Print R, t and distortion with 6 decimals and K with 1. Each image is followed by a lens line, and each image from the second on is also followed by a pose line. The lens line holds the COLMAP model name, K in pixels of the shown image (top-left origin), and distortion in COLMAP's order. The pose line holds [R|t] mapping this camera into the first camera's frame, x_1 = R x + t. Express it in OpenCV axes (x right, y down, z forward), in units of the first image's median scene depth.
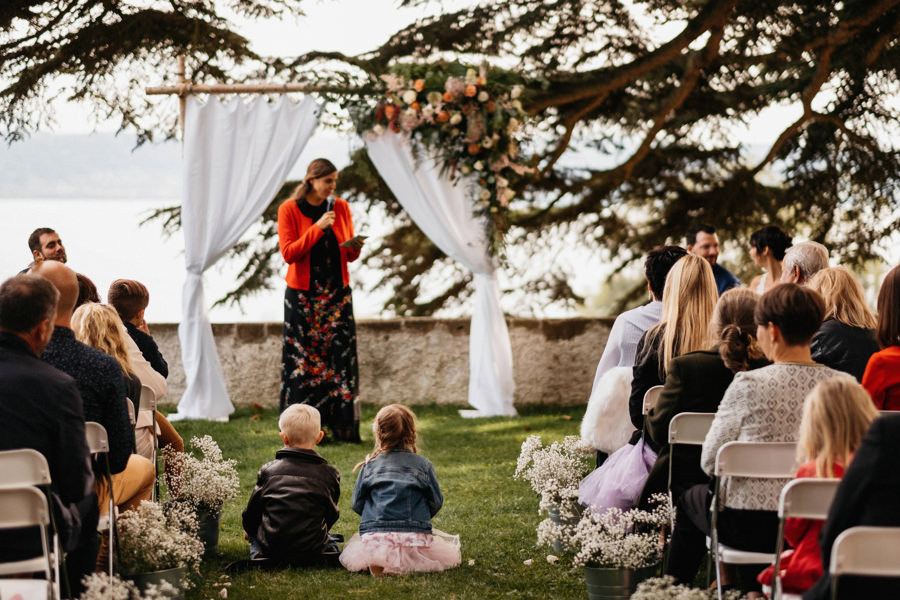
lens RADIAL K [[2293.6, 0, 456.7], [0, 2293.6, 296.4], [0, 0, 1]] dist [0.142366, 0.000000]
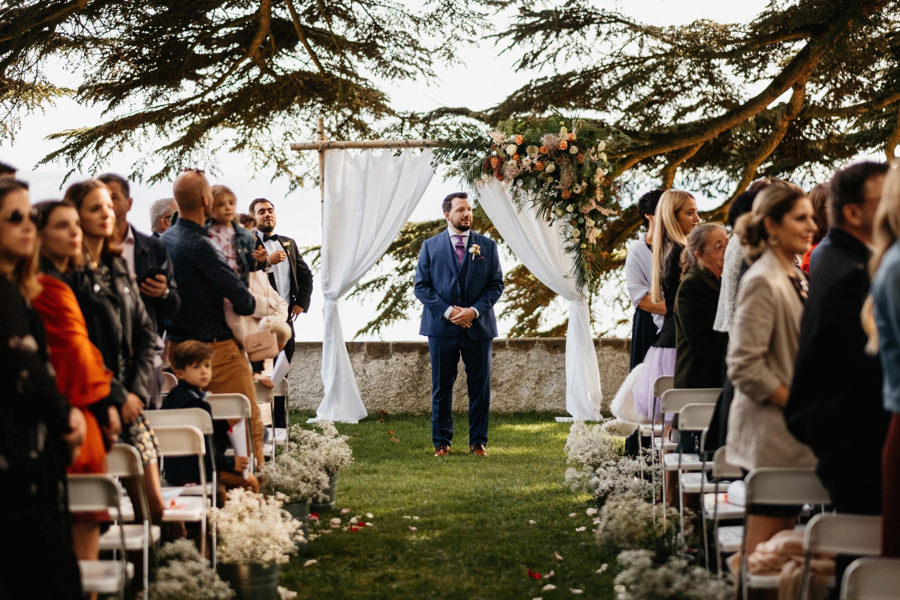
lens RADIAL K [[2293.6, 0, 447.9], [0, 2293.6, 302.3], [0, 0, 1]] dist [0.142366, 0.000000]
pose [[0.997245, 0.001376, -0.074163, 0.025249], [-0.002568, 0.999869, -0.015981, 0.007527], [0.074131, 0.016128, 0.997118, -0.131313]]
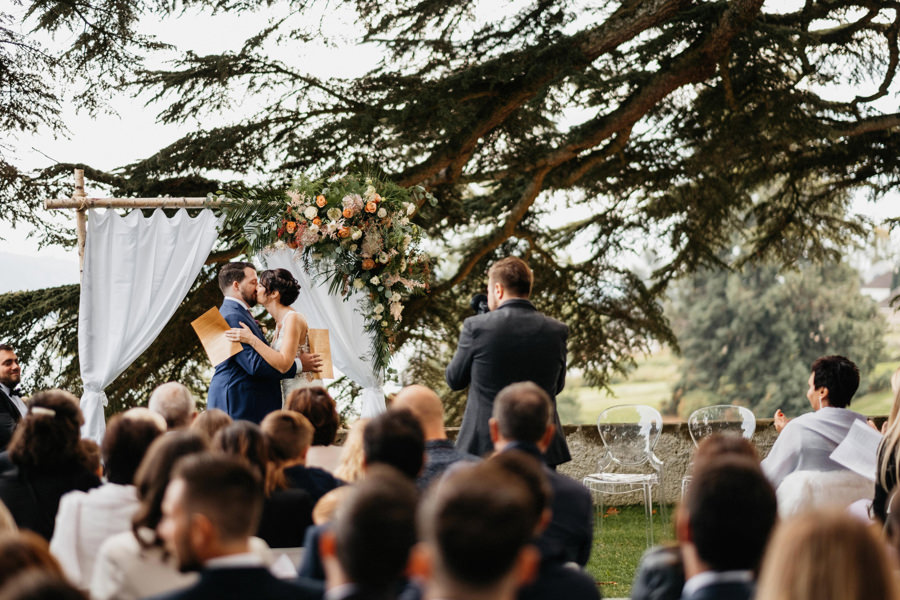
lens RADIAL K [[2293.6, 0, 447.8], [0, 2293.6, 299.9], [0, 0, 1]] dist [0.142366, 0.000000]
pose [[0.966096, -0.001915, 0.258177, -0.162004], [0.014338, 0.998827, -0.046242, -0.000660], [-0.257786, 0.048376, 0.964990, 0.008449]]
